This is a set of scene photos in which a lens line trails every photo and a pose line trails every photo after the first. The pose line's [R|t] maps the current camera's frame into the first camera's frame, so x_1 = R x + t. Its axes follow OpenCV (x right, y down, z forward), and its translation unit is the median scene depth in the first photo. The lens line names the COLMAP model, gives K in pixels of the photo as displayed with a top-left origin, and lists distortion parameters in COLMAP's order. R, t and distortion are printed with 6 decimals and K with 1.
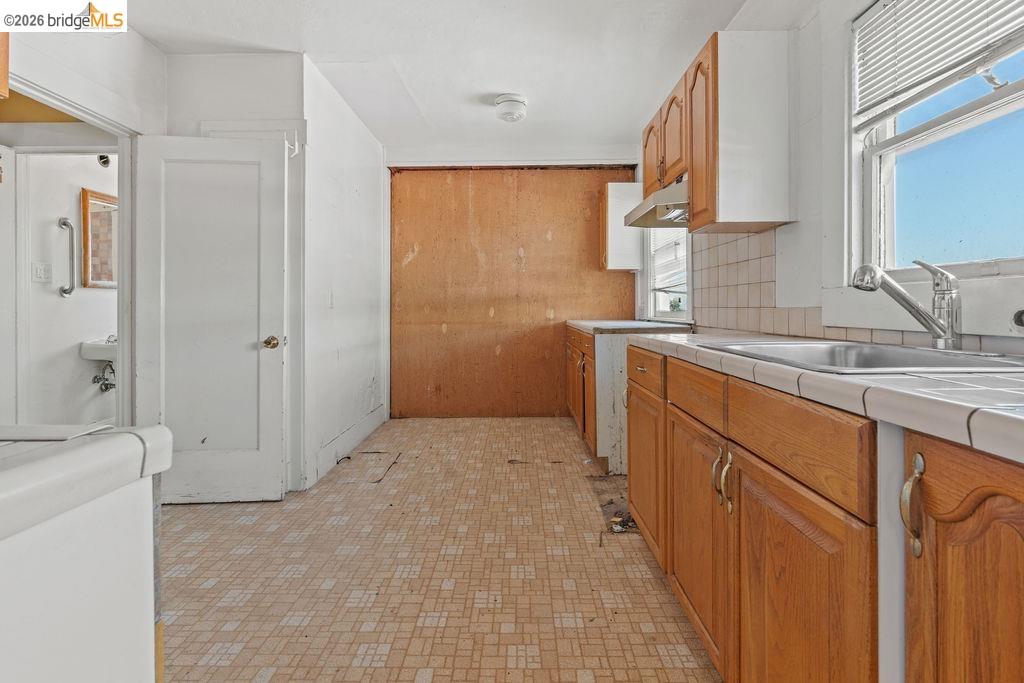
lens RADIAL K [[467.4, 0, 525.0], [0, 467.4, 306.1], [0, 0, 1]] dist [-0.005006, 0.000477]
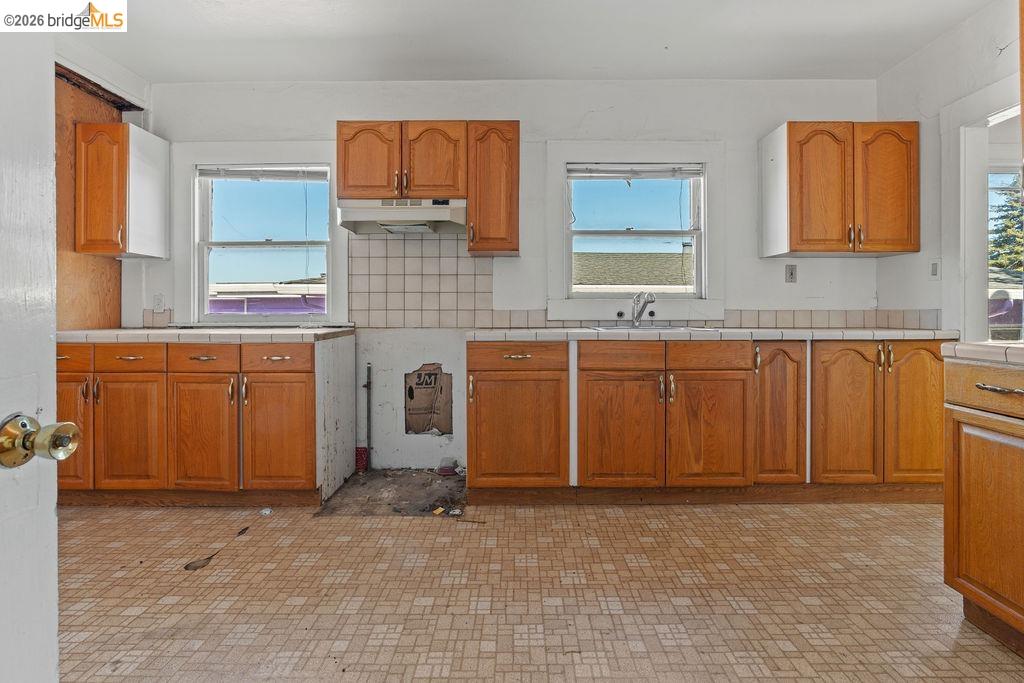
lens RADIAL K [[467.4, 0, 498.3], [0, 467.4, 332.9], [0, 0, 1]] dist [-0.005006, 0.000477]
pose [[0.035888, -0.040449, 0.998537, -1.109710], [-0.003485, 0.999169, 0.040600, 0.016348], [-0.999350, -0.004937, 0.035718, 1.100001]]
